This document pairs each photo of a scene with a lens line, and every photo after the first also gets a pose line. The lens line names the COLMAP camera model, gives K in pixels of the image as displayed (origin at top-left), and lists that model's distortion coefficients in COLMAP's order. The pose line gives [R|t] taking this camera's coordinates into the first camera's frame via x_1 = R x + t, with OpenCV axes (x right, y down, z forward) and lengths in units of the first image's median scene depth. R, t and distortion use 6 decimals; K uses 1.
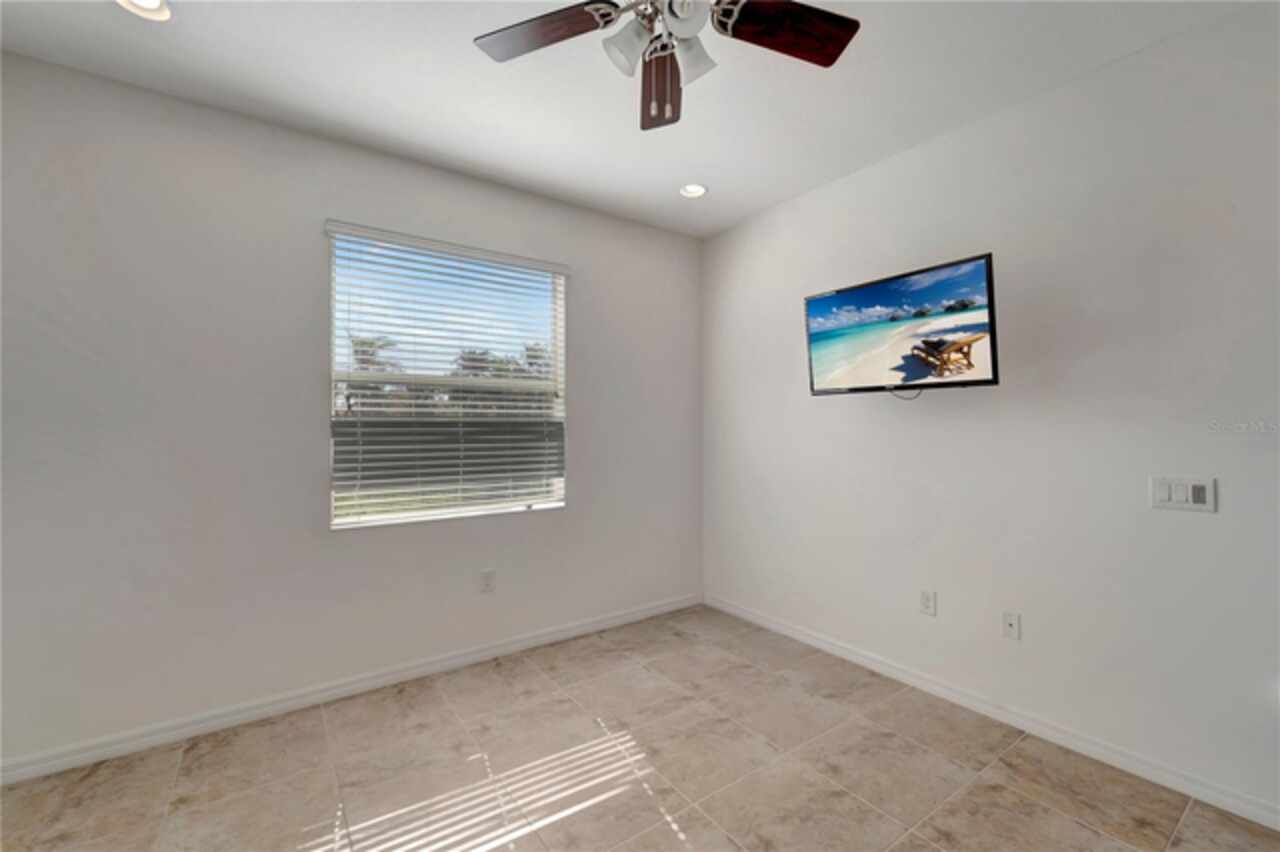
lens RADIAL K [[528.3, 0, 635.2], [0, 528.3, 422.7], [0, 0, 1]] dist [0.000634, -0.000382]
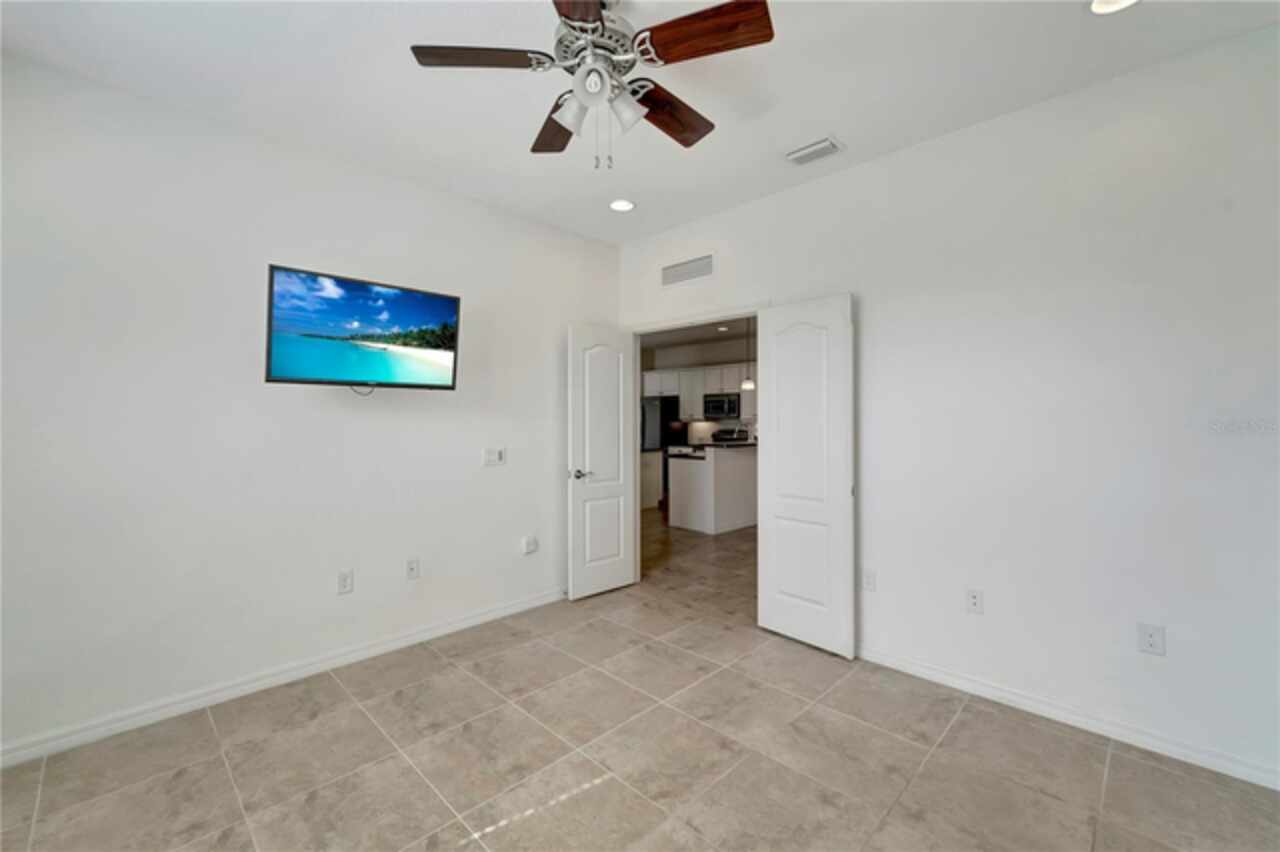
lens RADIAL K [[528.3, 0, 640.1], [0, 528.3, 419.5], [0, 0, 1]] dist [0.000634, -0.000382]
pose [[-0.177302, -0.000588, 0.984156, -0.718420], [-0.005870, 0.999983, -0.000460, 0.003647], [-0.984139, -0.005859, -0.177302, 0.692840]]
